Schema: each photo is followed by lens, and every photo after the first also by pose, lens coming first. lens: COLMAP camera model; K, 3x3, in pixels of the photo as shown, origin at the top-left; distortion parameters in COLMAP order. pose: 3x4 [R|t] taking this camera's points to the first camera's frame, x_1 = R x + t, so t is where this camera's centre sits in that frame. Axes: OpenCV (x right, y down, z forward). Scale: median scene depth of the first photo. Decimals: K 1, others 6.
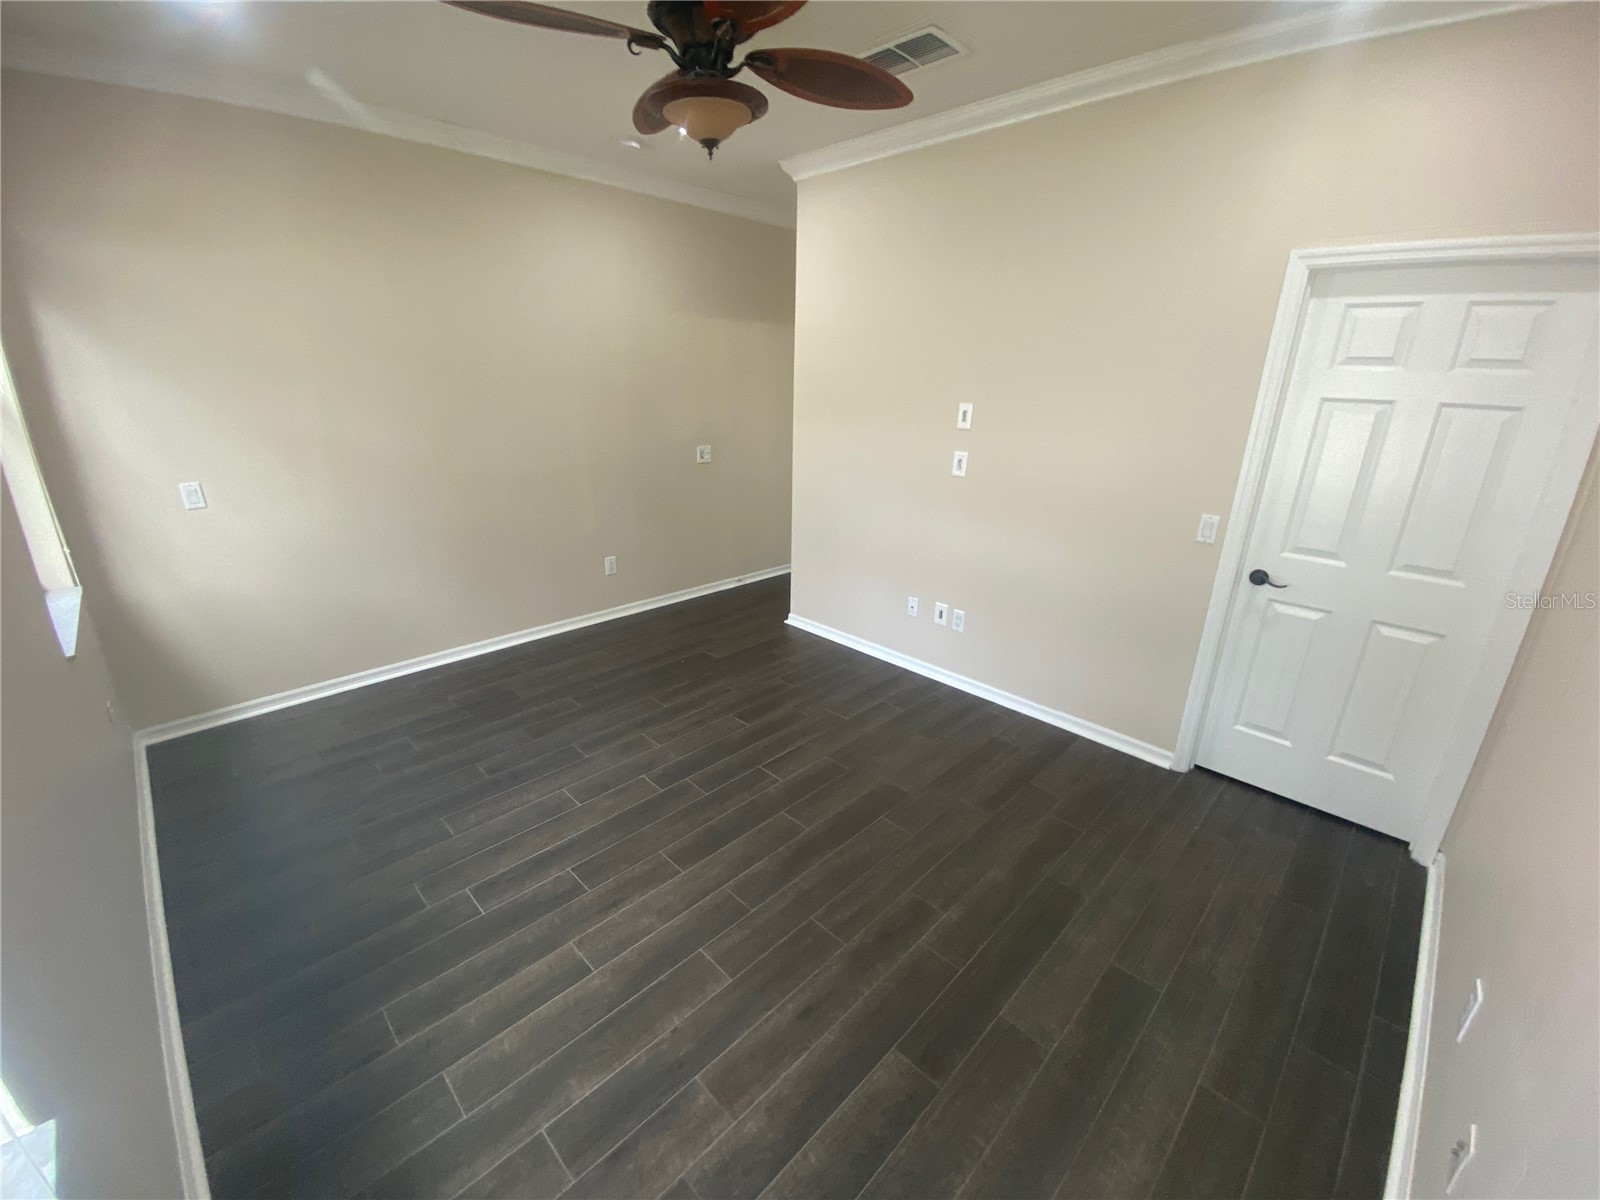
lens RADIAL K [[649.2, 0, 799.0], [0, 649.2, 610.5], [0, 0, 1]] dist [0.036902, -0.022626]
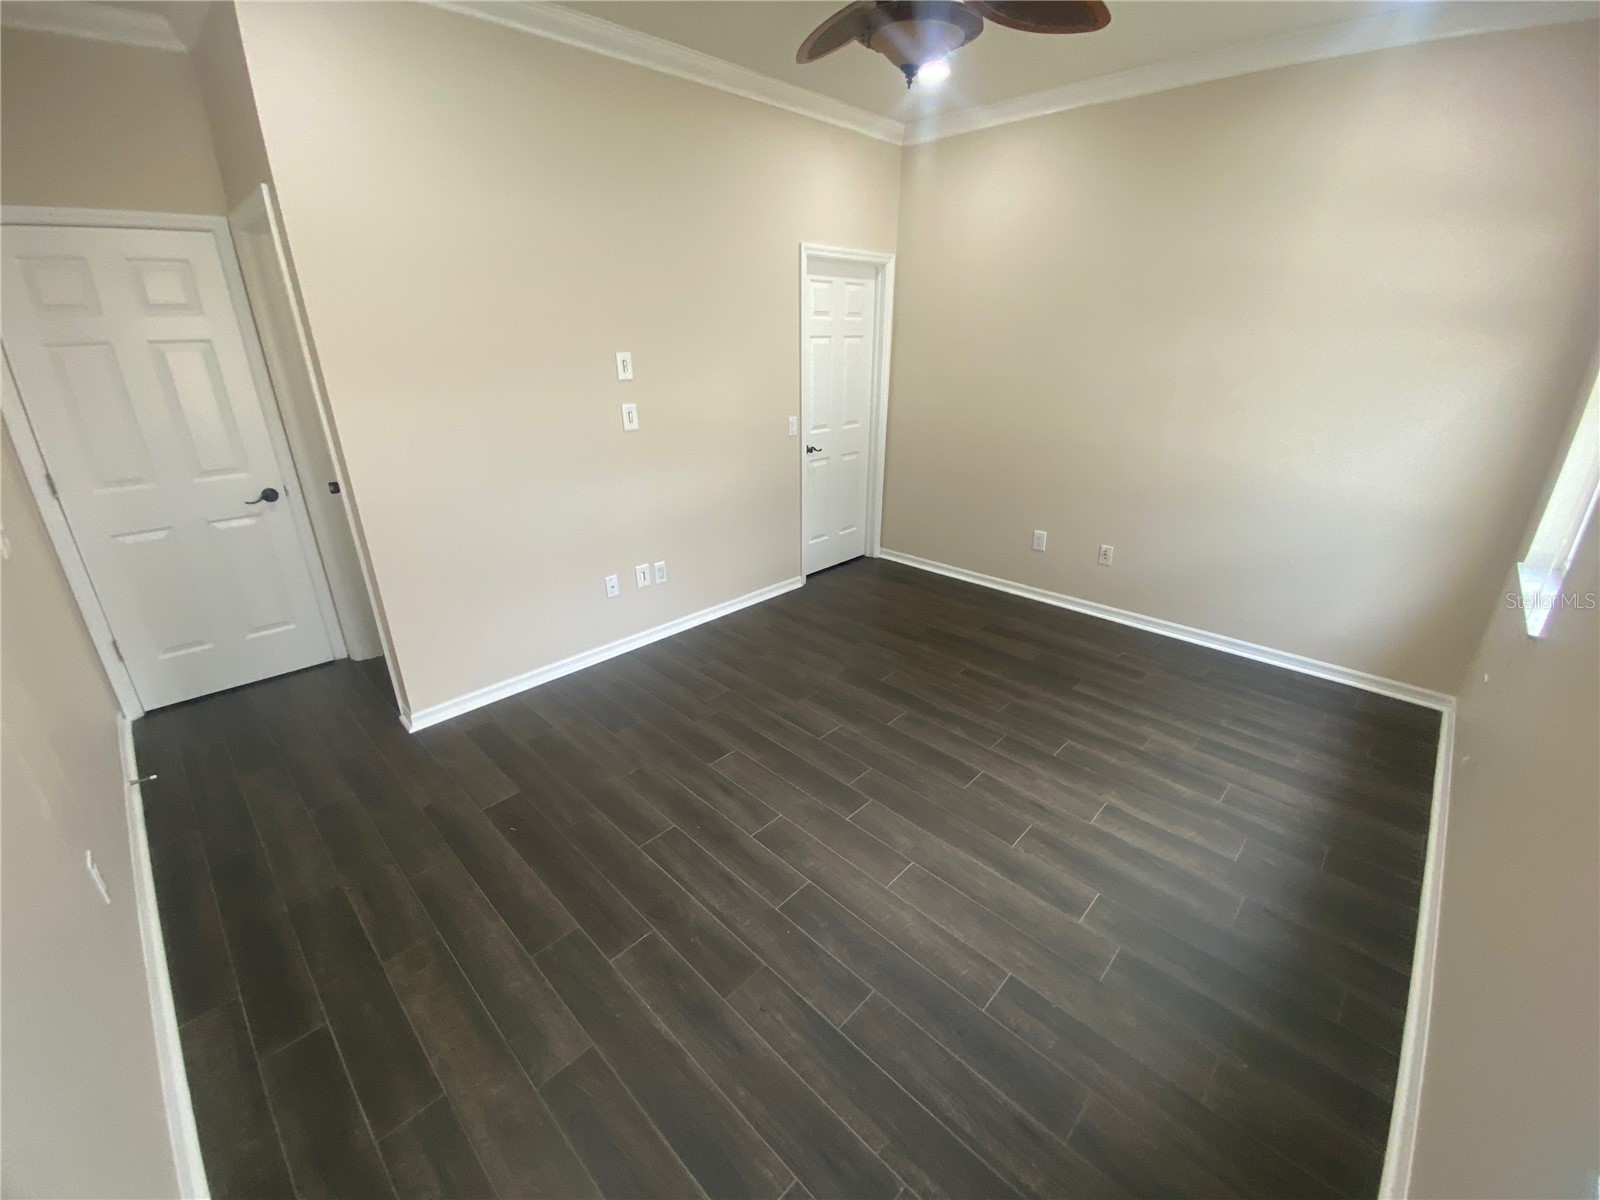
lens RADIAL K [[649.2, 0, 799.0], [0, 649.2, 610.5], [0, 0, 1]] dist [0.036902, -0.022626]
pose [[-0.012562, -0.407435, 0.913148, -0.920970], [0.348506, 0.854174, 0.385915, -0.325306], [-0.937222, 0.323086, 0.131264, 0.895060]]
